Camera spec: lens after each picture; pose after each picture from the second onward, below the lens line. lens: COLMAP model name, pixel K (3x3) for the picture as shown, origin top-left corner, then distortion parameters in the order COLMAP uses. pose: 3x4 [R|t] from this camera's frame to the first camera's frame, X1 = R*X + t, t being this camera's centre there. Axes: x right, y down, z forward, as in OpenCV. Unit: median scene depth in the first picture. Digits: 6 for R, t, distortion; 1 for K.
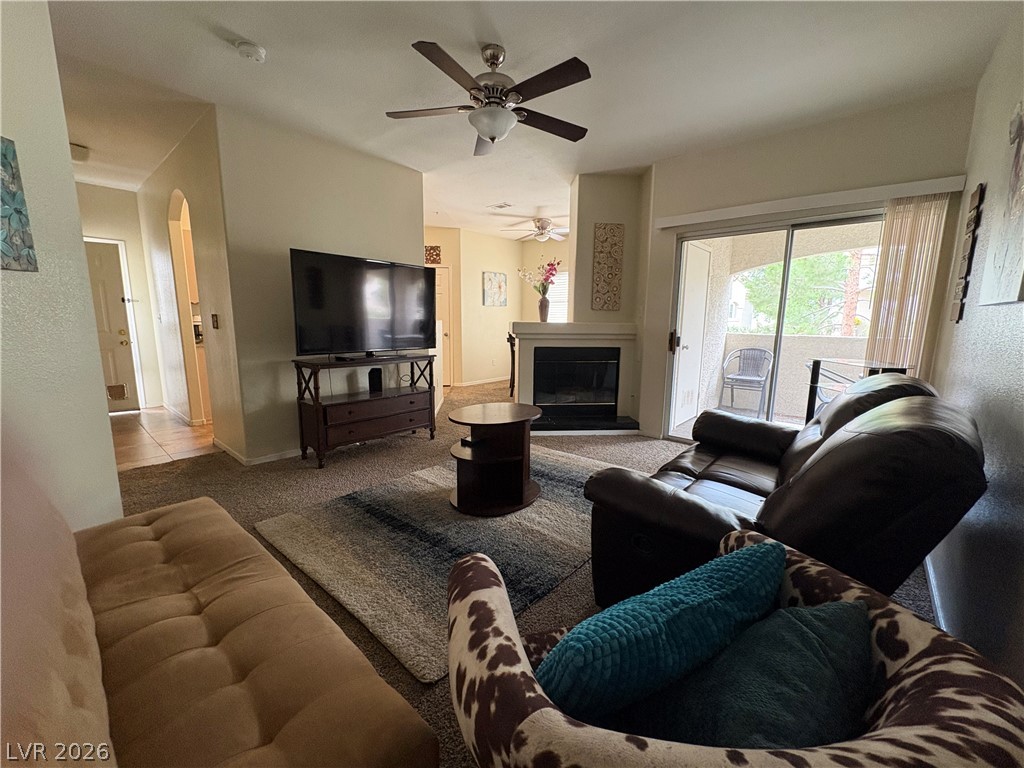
lens RADIAL K [[408.4, 0, 512.3], [0, 408.4, 382.3], [0, 0, 1]] dist [0.001010, 0.000304]
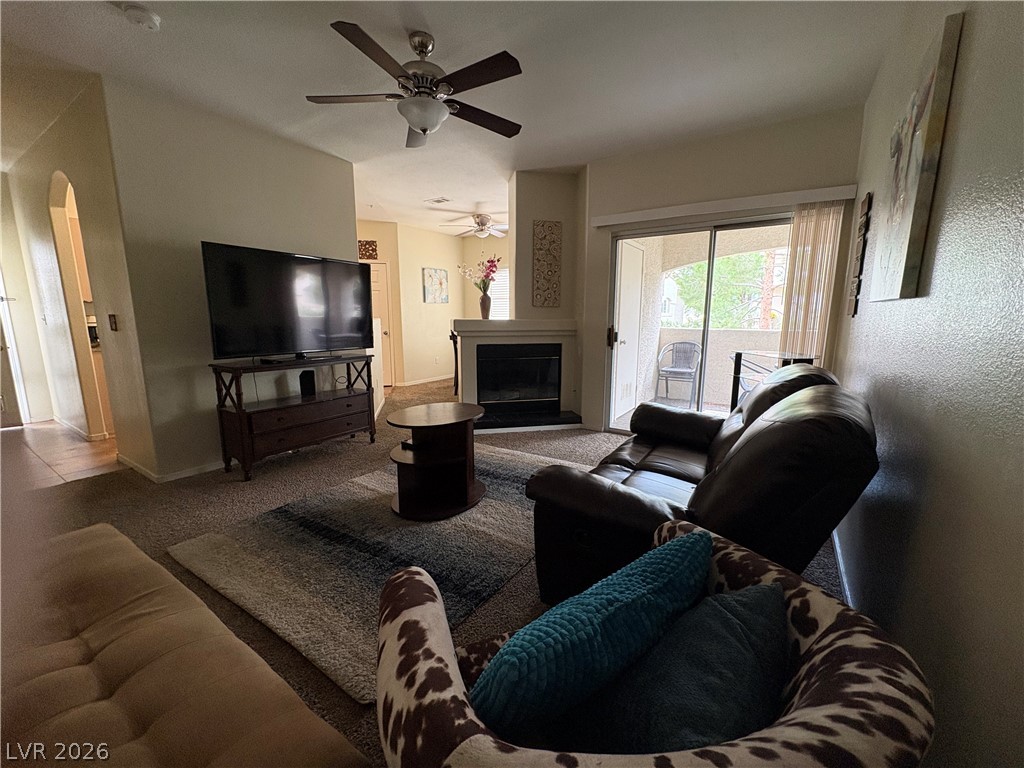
lens RADIAL K [[408.4, 0, 512.2], [0, 408.4, 382.1], [0, 0, 1]] dist [0.001010, 0.000304]
pose [[0.991114, -0.030312, 0.129515, 0.017380], [0.029241, 0.999521, 0.010162, -0.006577], [-0.129761, -0.006285, 0.991525, 0.014518]]
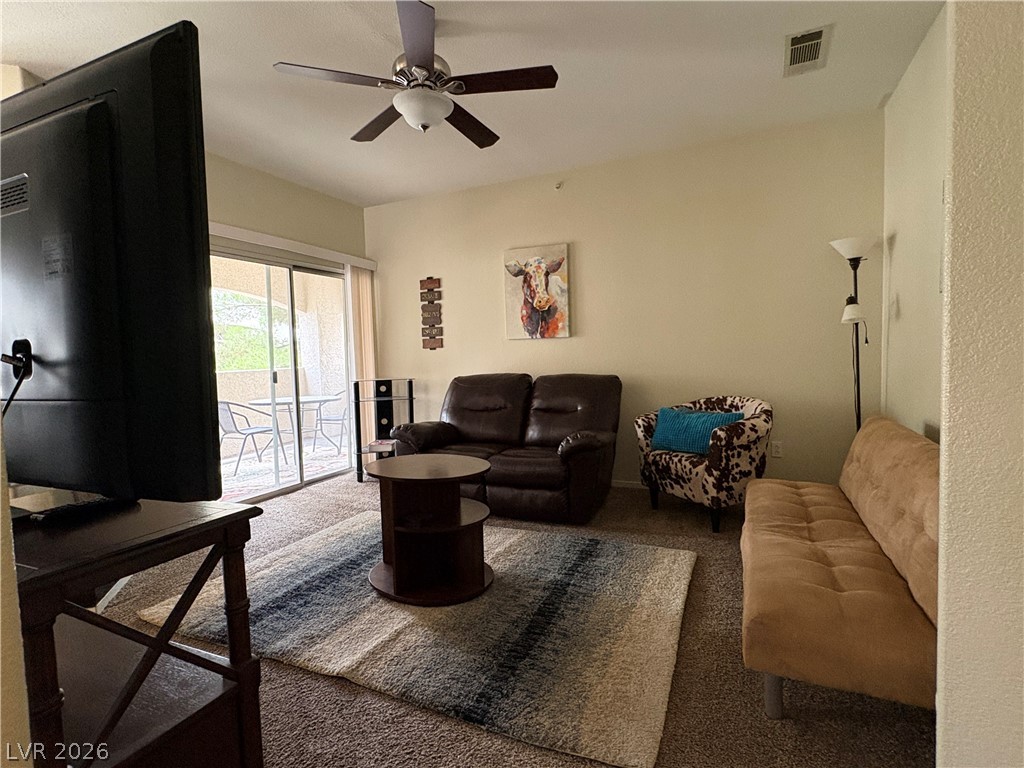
lens RADIAL K [[510.2, 0, 516.2], [0, 510.2, 383.4], [0, 0, 1]] dist [-0.000560, 0.001191]
pose [[-0.291690, -0.054959, 0.954933, -1.263967], [0.167704, 0.979945, 0.107625, -0.194328], [-0.941697, 0.191539, -0.276623, 1.379819]]
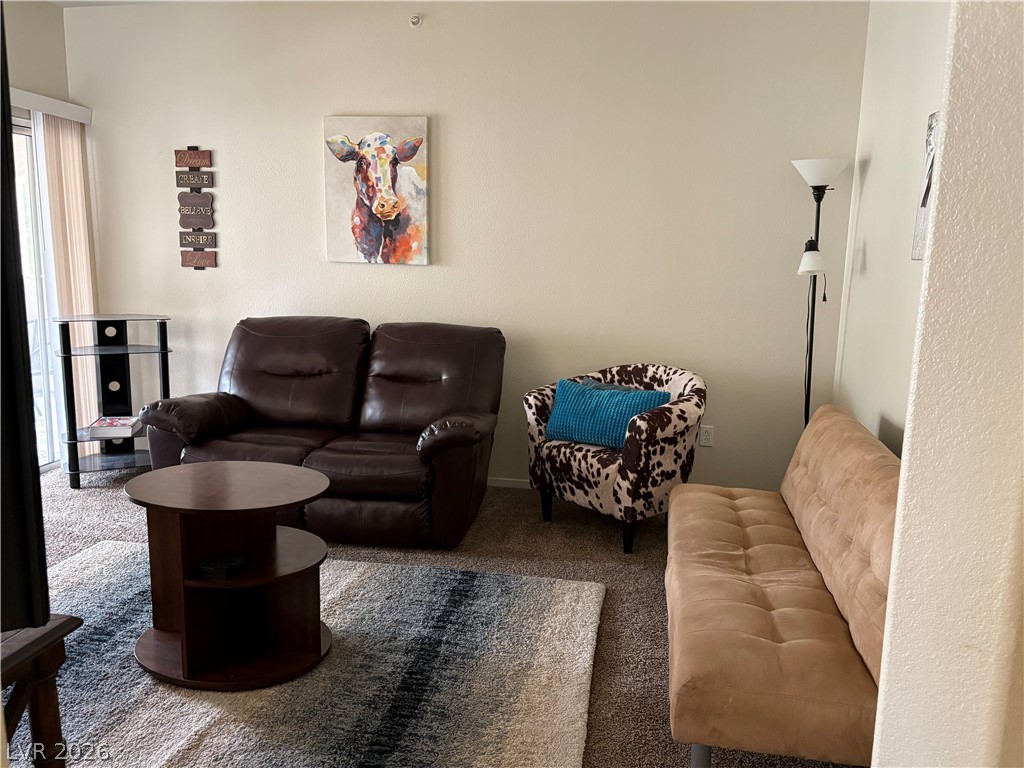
lens RADIAL K [[812.0, 0, 518.4], [0, 812.0, 385.7], [0, 0, 1]] dist [0.047782, -0.031589]
pose [[-0.519482, -0.163491, 0.838695, -1.339512], [0.100859, 0.962932, 0.250180, -0.331647], [-0.848508, 0.214554, -0.483737, 1.485270]]
